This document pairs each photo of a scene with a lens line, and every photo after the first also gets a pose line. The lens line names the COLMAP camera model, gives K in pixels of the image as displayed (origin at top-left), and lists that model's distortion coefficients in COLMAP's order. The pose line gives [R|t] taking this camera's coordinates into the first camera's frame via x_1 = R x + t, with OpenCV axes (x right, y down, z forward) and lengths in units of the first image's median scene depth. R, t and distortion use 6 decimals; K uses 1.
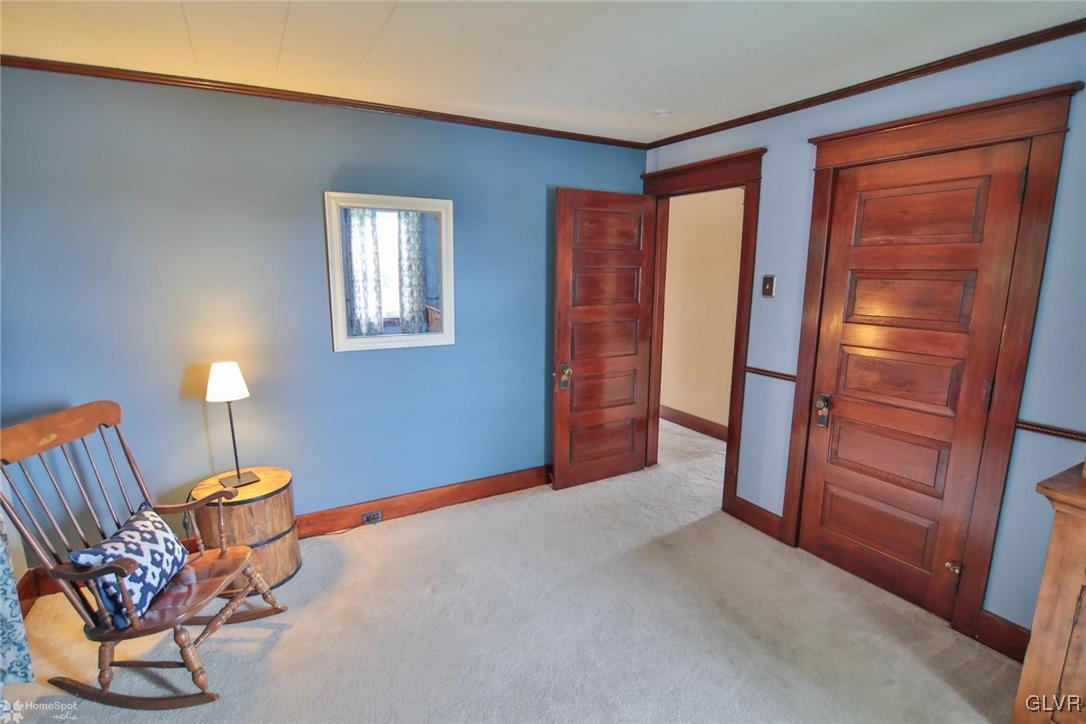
lens RADIAL K [[529.0, 0, 541.0], [0, 529.0, 369.5], [0, 0, 1]] dist [-0.019453, -0.000605]
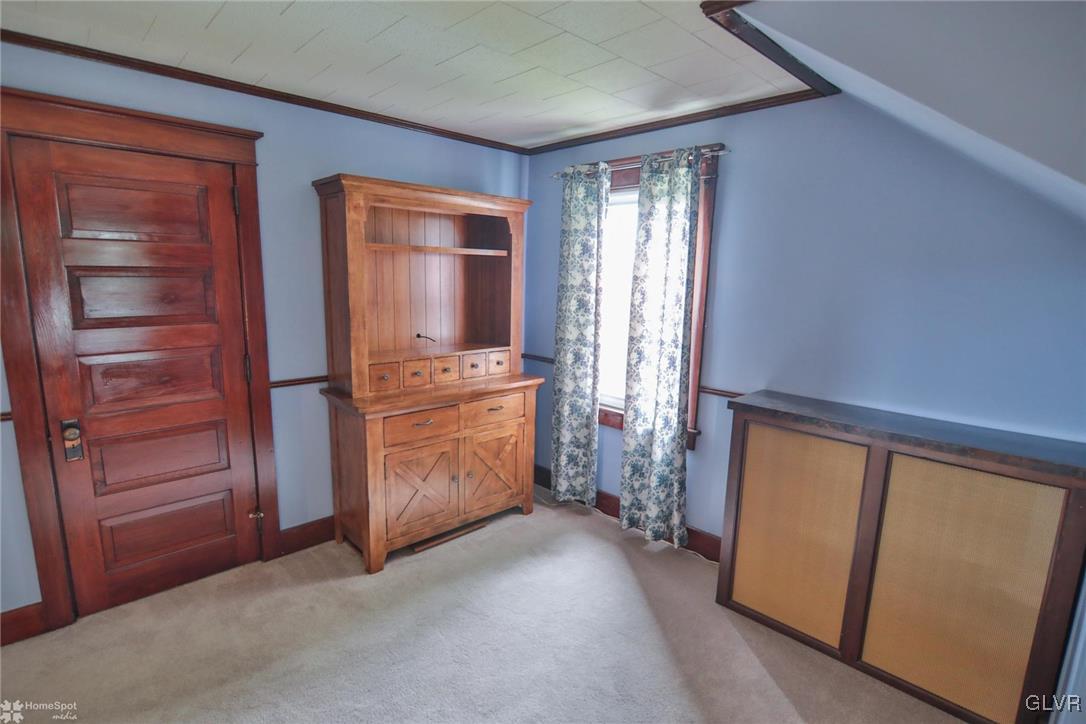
lens RADIAL K [[529.0, 0, 541.0], [0, 529.0, 369.5], [0, 0, 1]] dist [-0.019453, -0.000605]
pose [[-0.260821, -0.181990, 0.948078, -0.456722], [0.156924, 0.961017, 0.227644, -0.113033], [-0.952548, 0.208151, -0.222095, 0.551762]]
